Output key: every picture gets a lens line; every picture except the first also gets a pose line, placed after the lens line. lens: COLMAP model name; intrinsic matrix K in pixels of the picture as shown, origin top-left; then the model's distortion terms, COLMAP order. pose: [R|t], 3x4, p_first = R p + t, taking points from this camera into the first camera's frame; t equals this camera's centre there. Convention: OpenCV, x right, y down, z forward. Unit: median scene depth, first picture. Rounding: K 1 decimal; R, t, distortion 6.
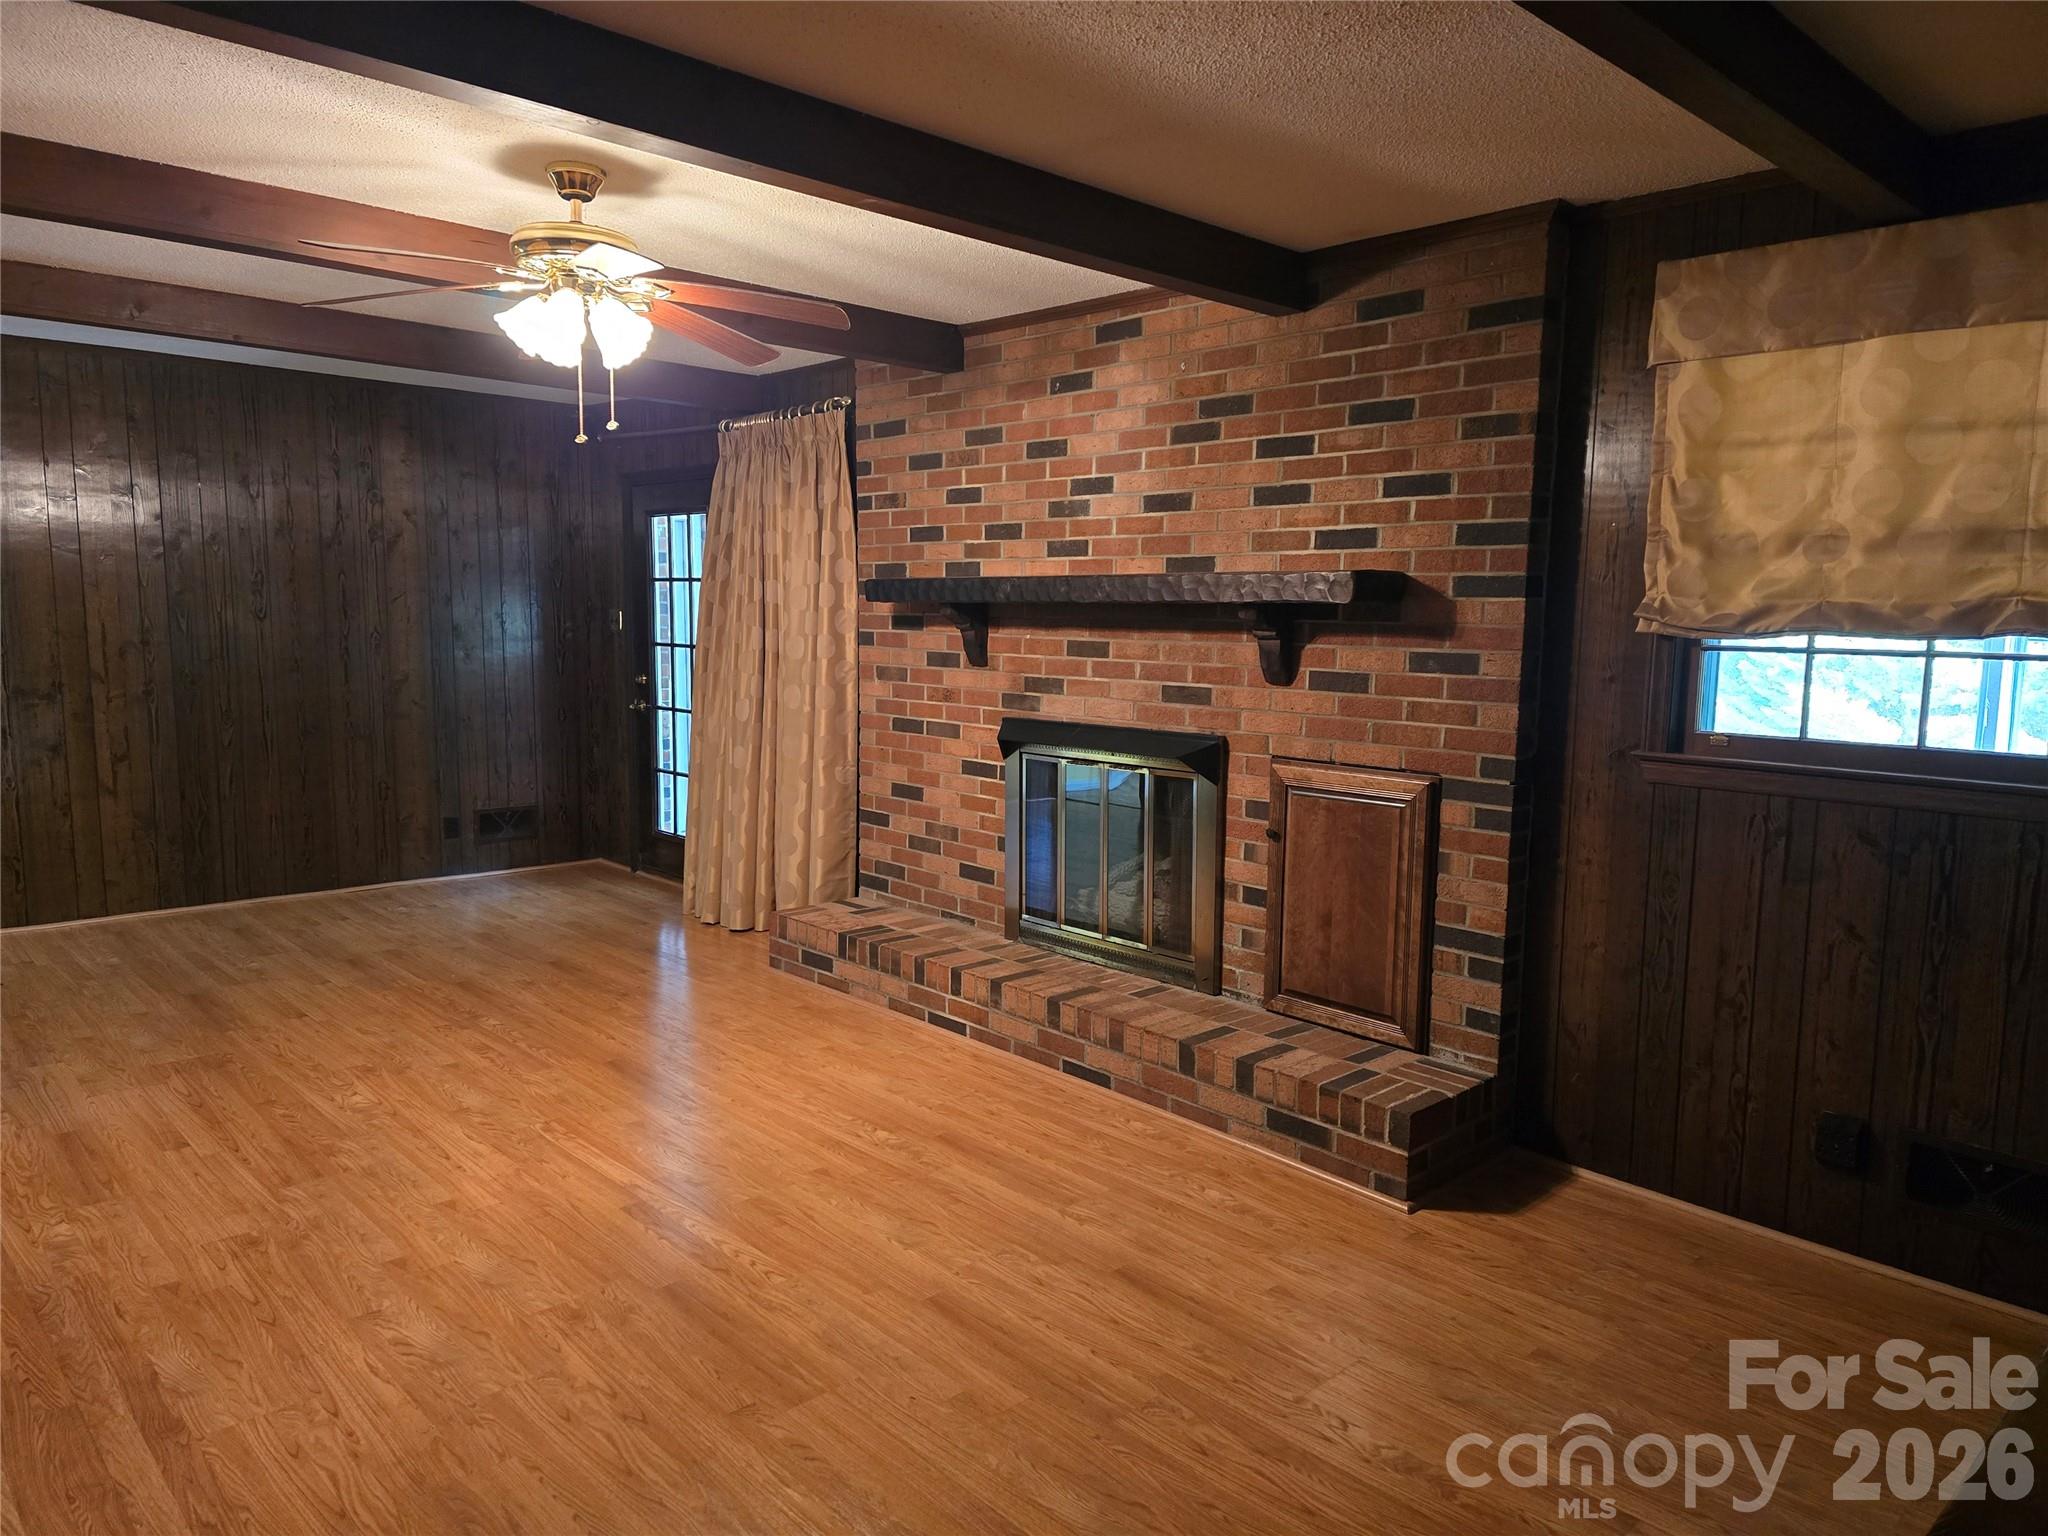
lens RADIAL K [[1376.1, 0, 1005.5], [0, 1376.1, 751.0], [0, 0, 1]] dist [0.076214, -0.074155]
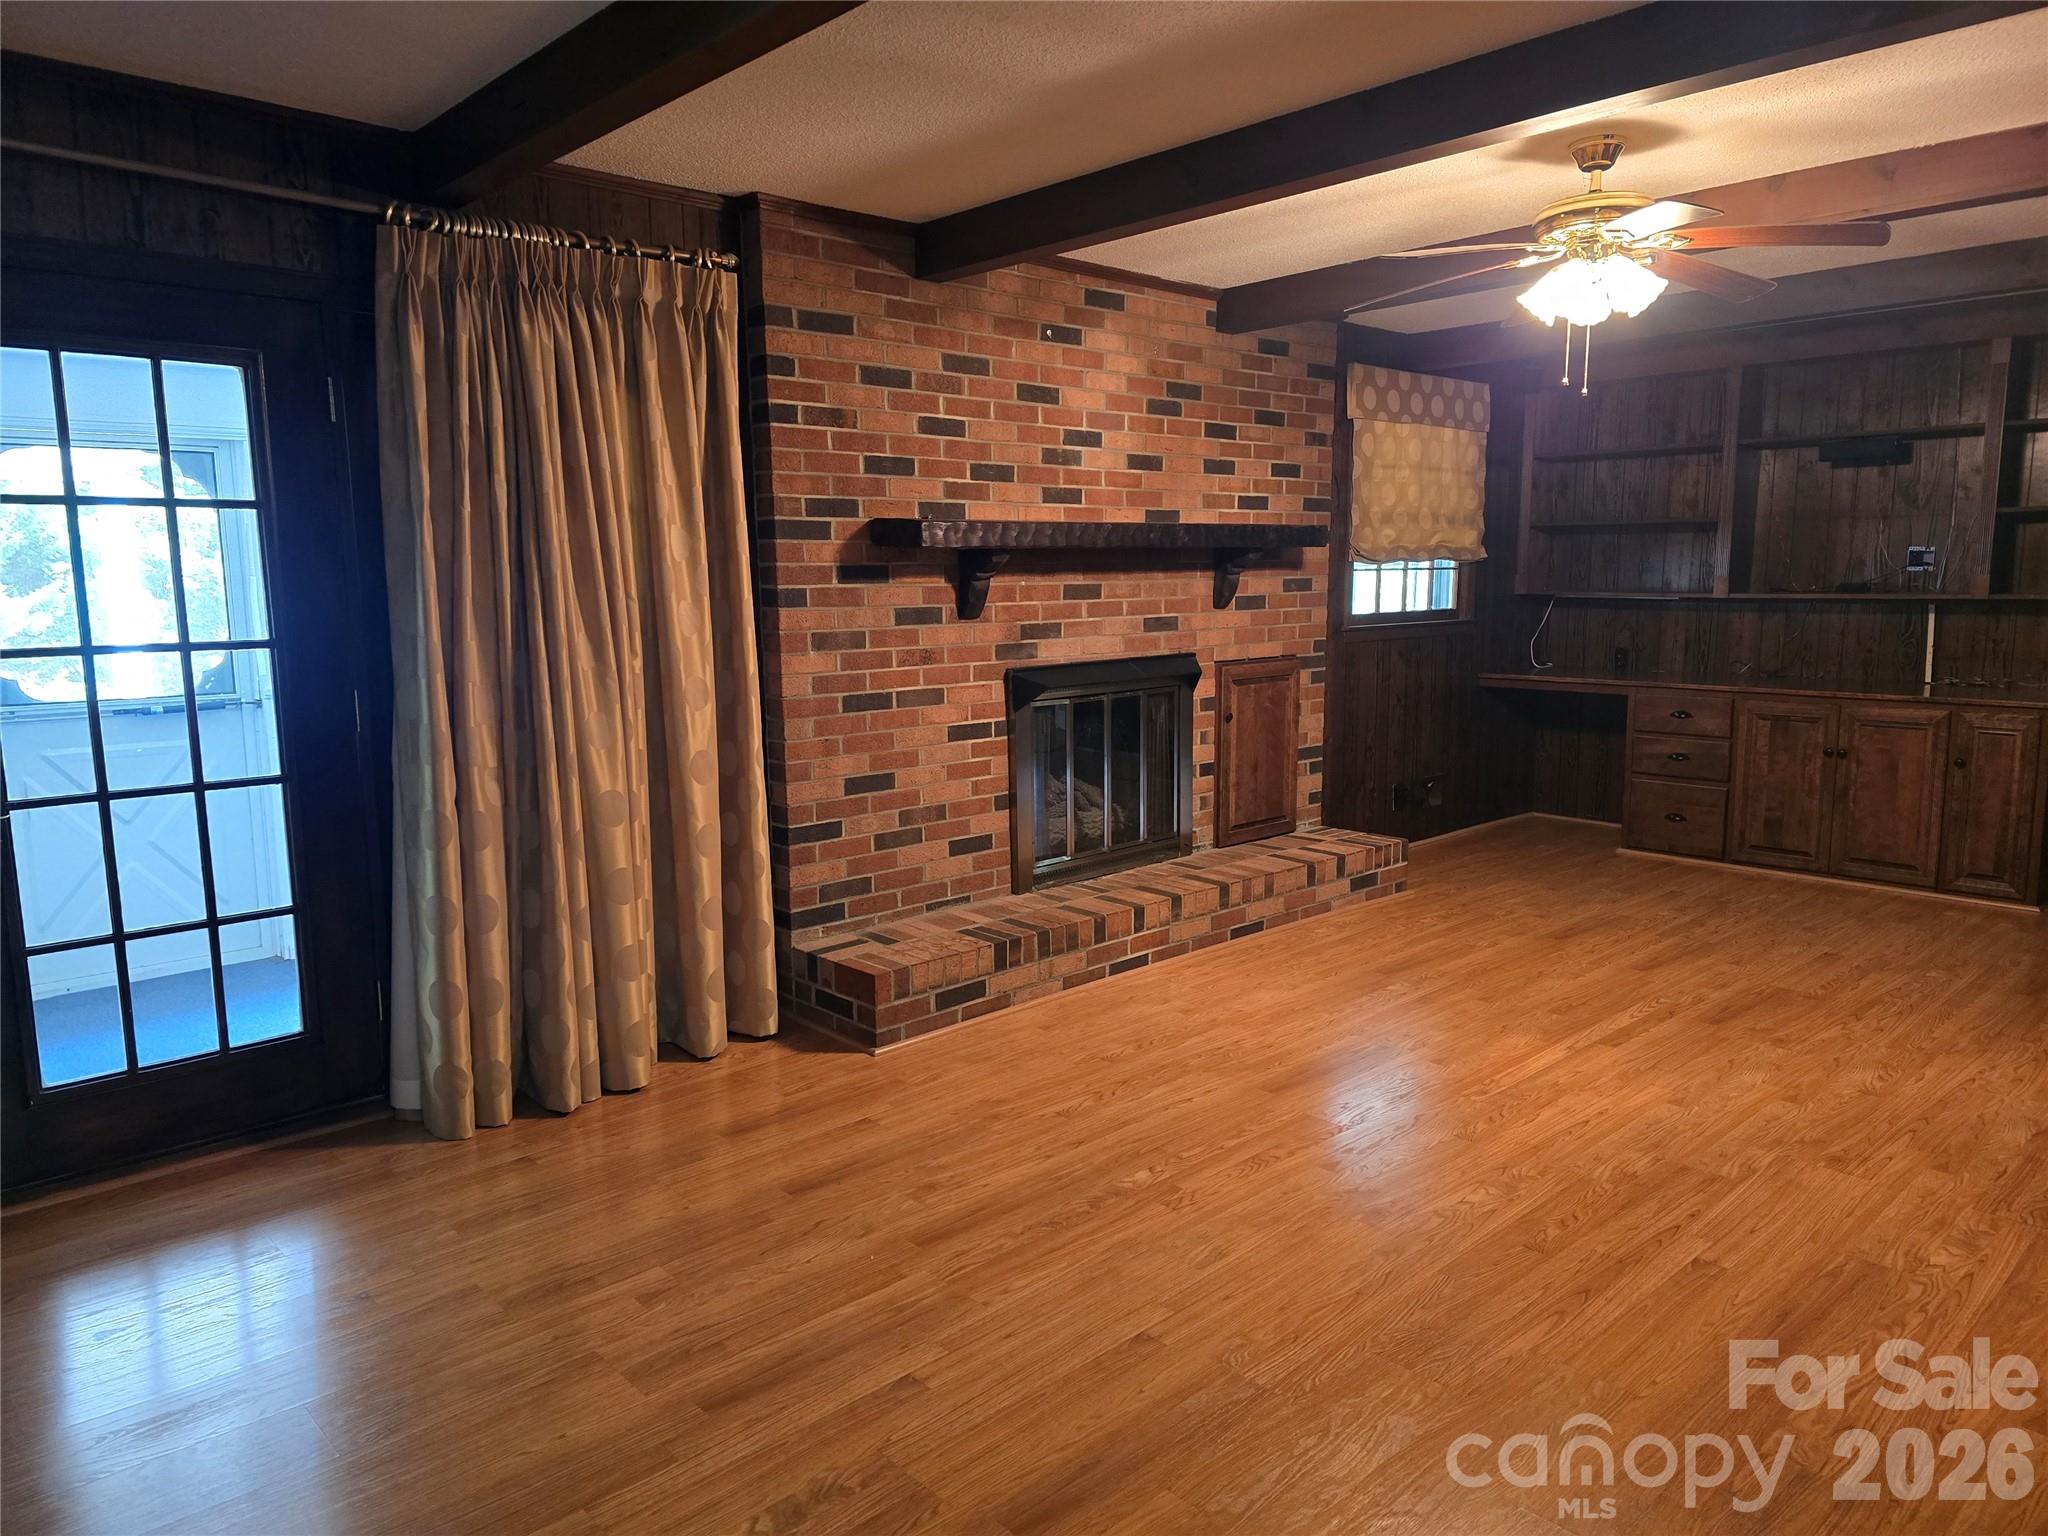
lens RADIAL K [[1376.1, 0, 1028.9], [0, 1376.1, 763.4], [0, 0, 1]] dist [0.076214, -0.074155]
pose [[-0.009408, -0.156520, 0.987630, -1.287490], [0.111814, 0.981315, 0.156585, -0.145827], [-0.993685, 0.111904, 0.008269, 1.319448]]
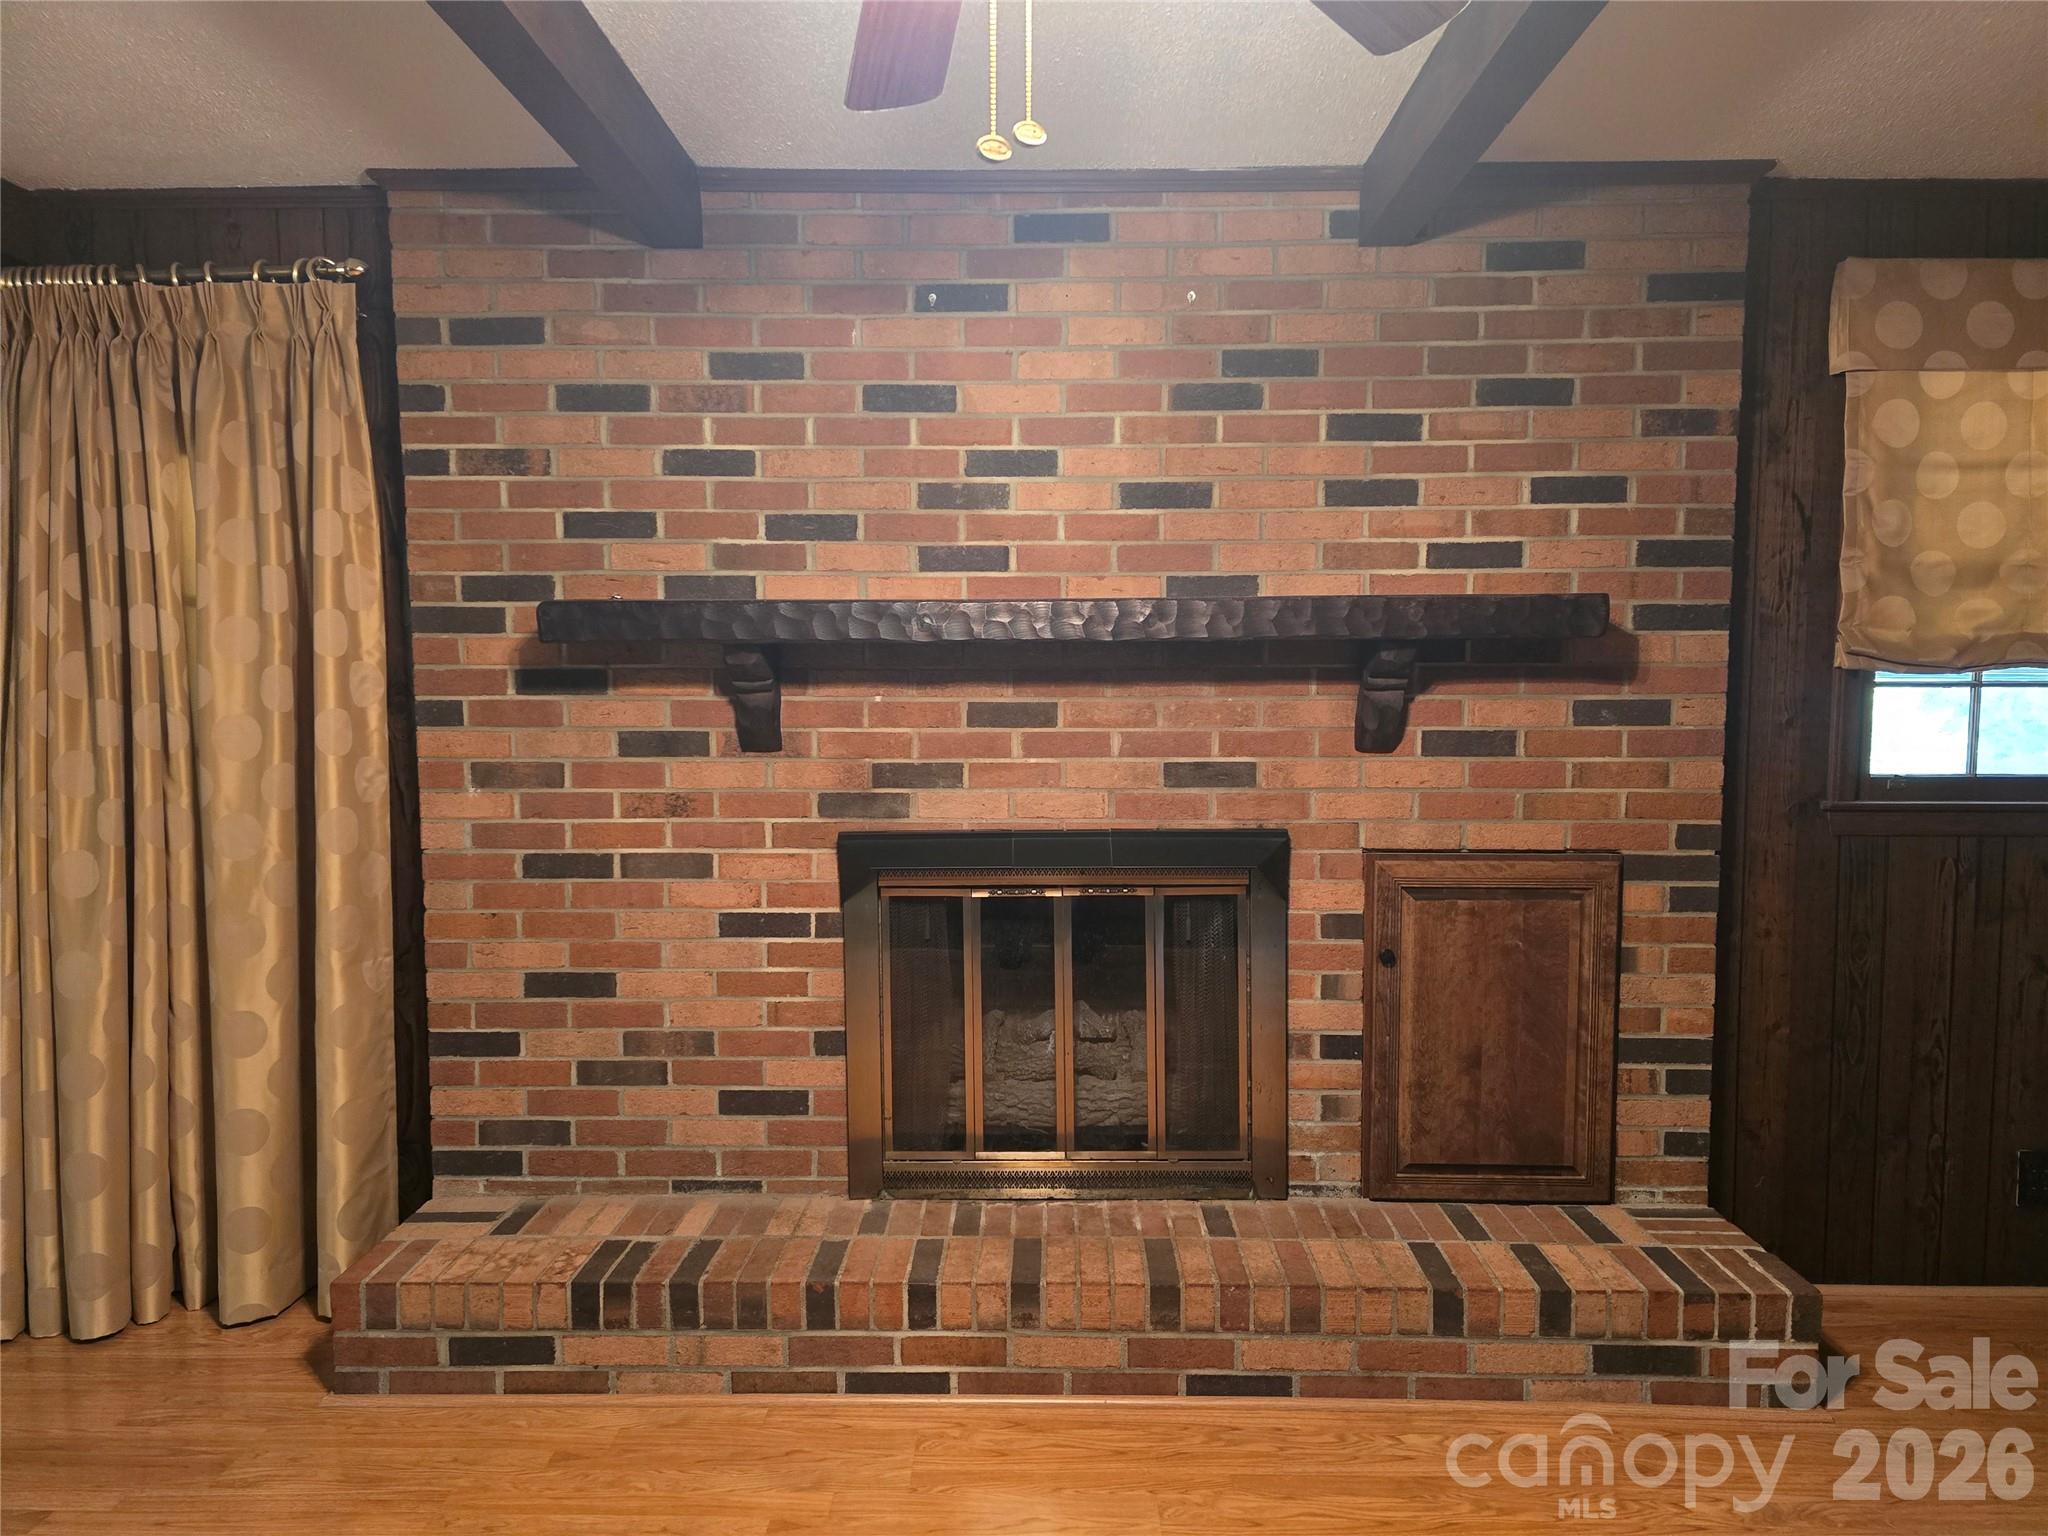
lens RADIAL K [[1376.1, 0, 1023.6], [0, 1376.1, 765.8], [0, 0, 1]] dist [0.076214, -0.074155]
pose [[0.689008, -0.063732, 0.721946, -0.507845], [0.087182, 0.996181, 0.004737, -0.066773], [-0.719491, 0.059677, 0.691933, 0.694164]]
